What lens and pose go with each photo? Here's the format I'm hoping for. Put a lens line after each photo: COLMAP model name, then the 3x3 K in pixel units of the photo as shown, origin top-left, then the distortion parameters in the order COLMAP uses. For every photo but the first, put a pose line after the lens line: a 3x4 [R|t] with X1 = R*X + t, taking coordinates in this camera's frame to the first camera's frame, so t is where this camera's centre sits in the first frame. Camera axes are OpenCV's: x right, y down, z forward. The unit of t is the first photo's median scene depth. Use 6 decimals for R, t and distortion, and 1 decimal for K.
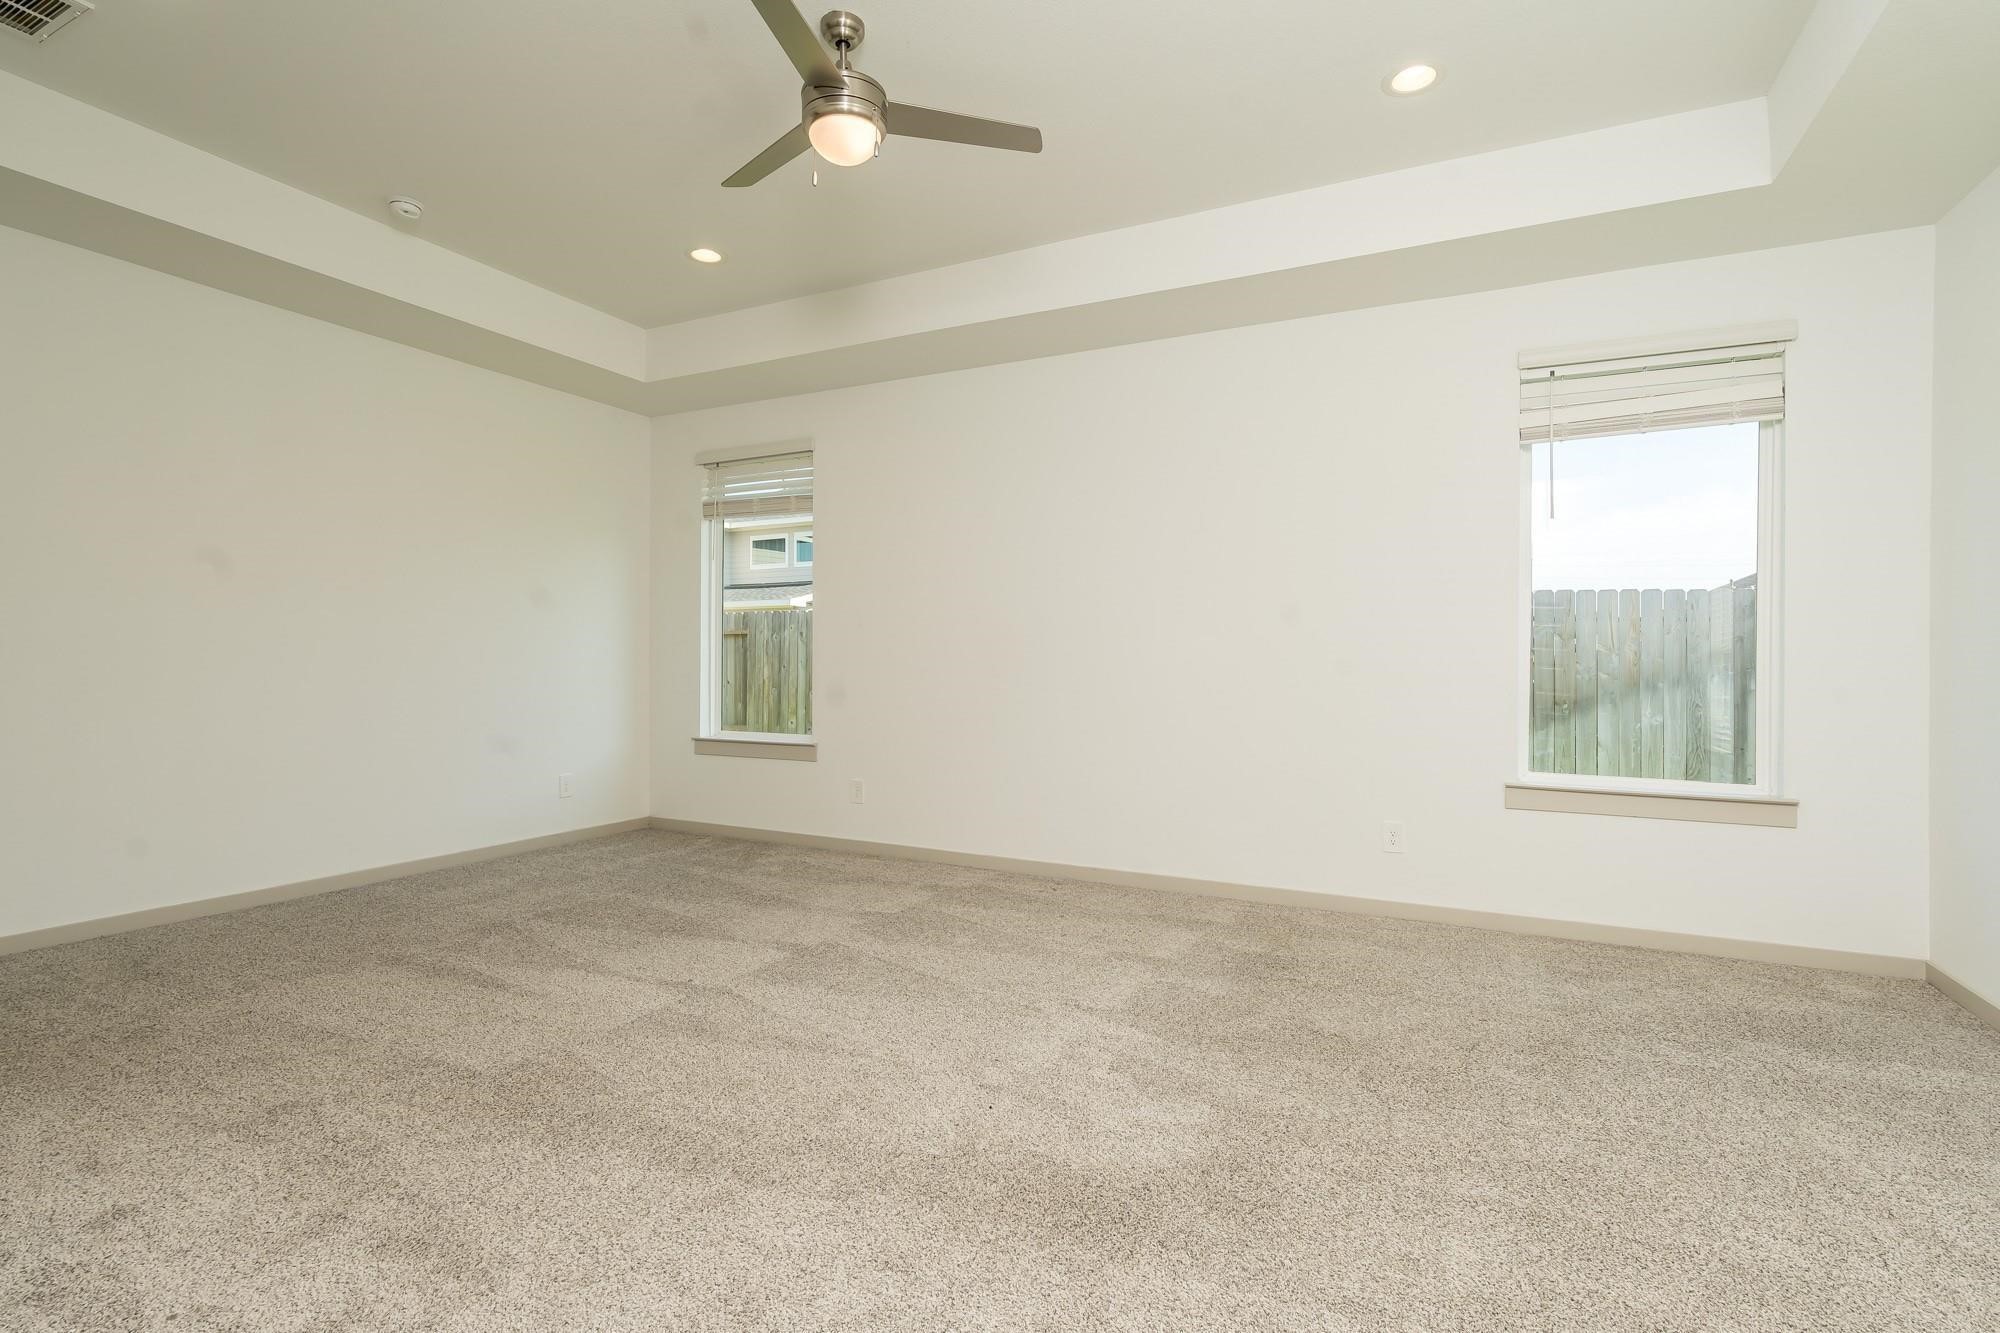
lens RADIAL K [[933.6, 0, 1000.0], [0, 933.6, 666.5], [0, 0, 1]] dist [0.002678, -0.000725]
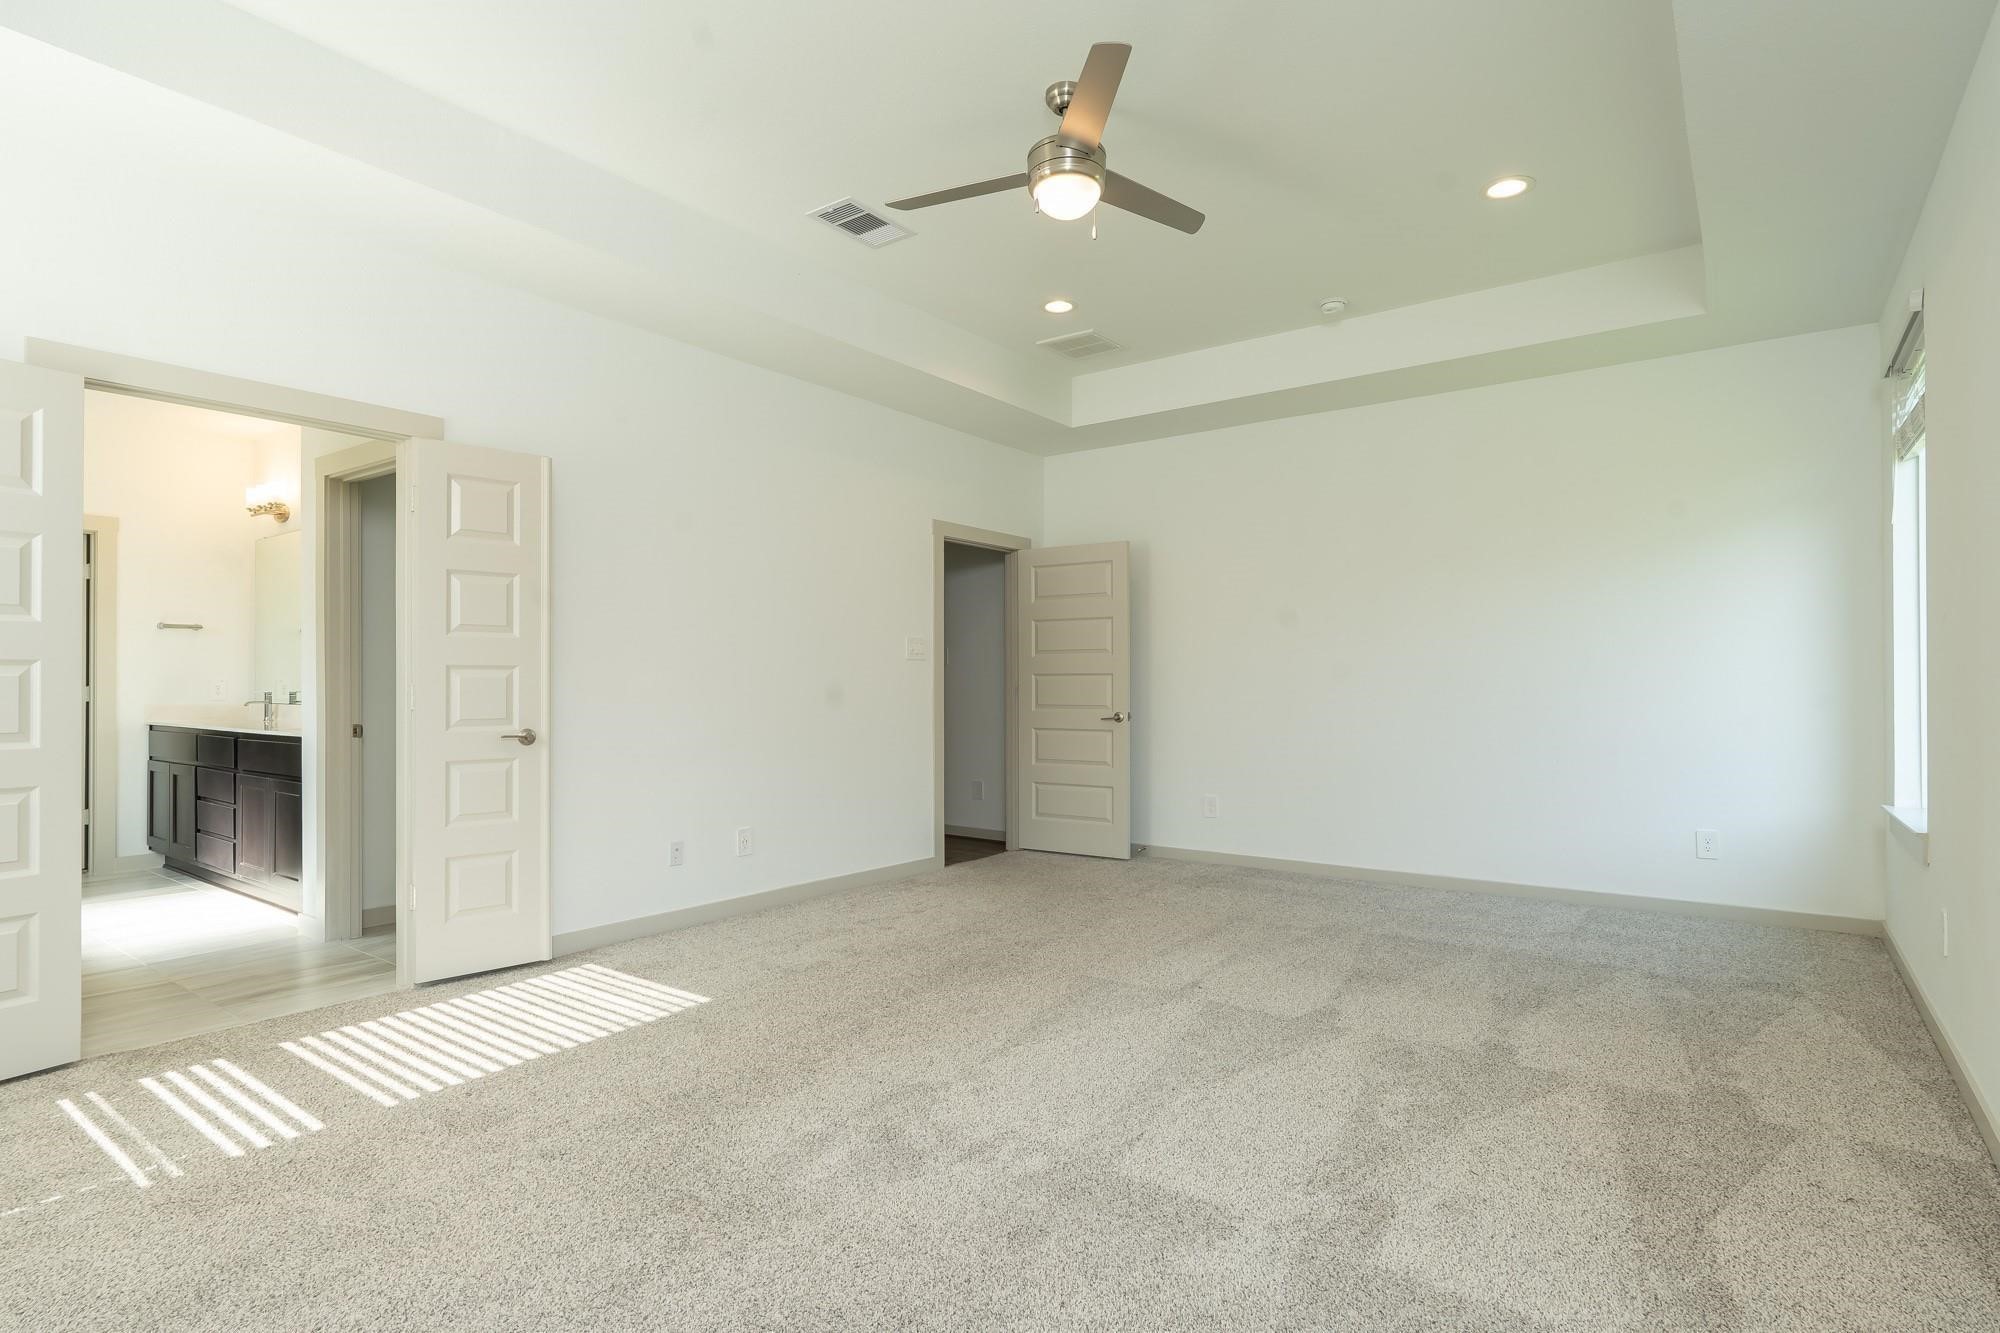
lens RADIAL K [[1019.8, 0, 1000.0], [0, 1019.8, 666.5], [0, 0, 1]] dist [-0.000728, 0.000014]
pose [[-0.166642, -0.024085, -0.985723, 0.784063], [-0.008014, 0.999702, -0.023071, 0.002824], [0.985985, 0.004055, -0.166785, 0.893556]]
